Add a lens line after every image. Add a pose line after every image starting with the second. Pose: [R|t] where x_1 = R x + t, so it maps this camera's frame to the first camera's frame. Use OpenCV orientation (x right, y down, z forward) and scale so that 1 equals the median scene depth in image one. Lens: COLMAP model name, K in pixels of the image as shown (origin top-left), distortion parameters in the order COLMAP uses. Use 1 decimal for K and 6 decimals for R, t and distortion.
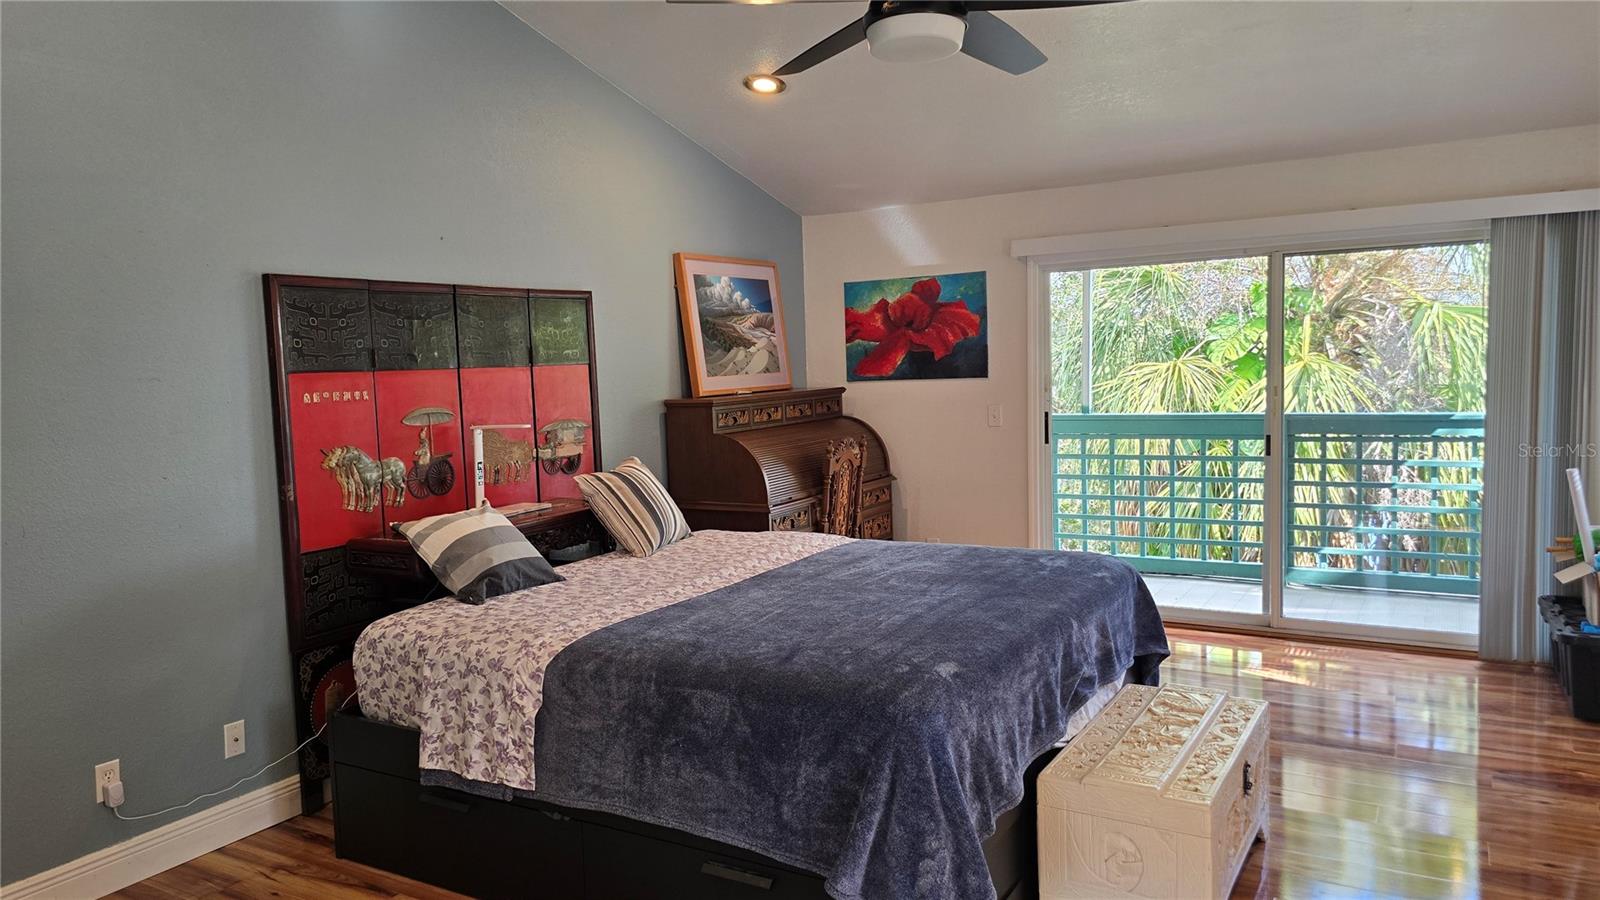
lens RADIAL K [[1074.0, 0, 791.5], [0, 1074.0, 459.0], [0, 0, 1]] dist [0.059431, -0.053850]
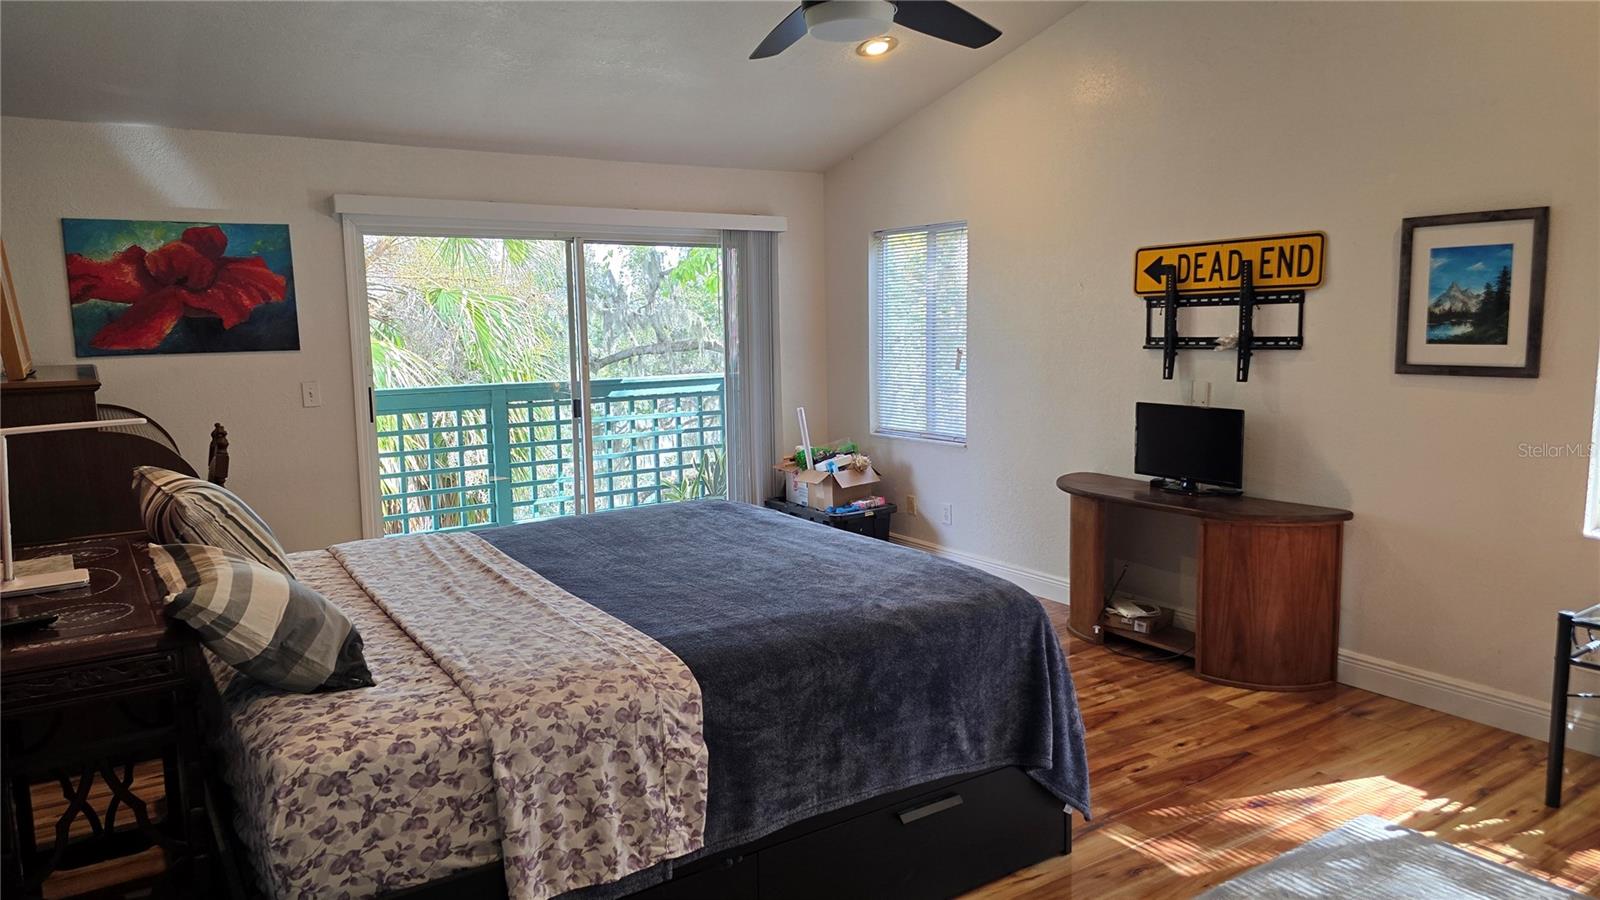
lens RADIAL K [[1074.0, 0, 787.3], [0, 1074.0, 453.1], [0, 0, 1]] dist [0.059431, -0.053850]
pose [[0.435428, -0.088770, 0.895836, -0.442406], [0.083220, 0.994834, 0.058130, -0.012158], [-0.896368, 0.049240, 0.440567, 0.283180]]
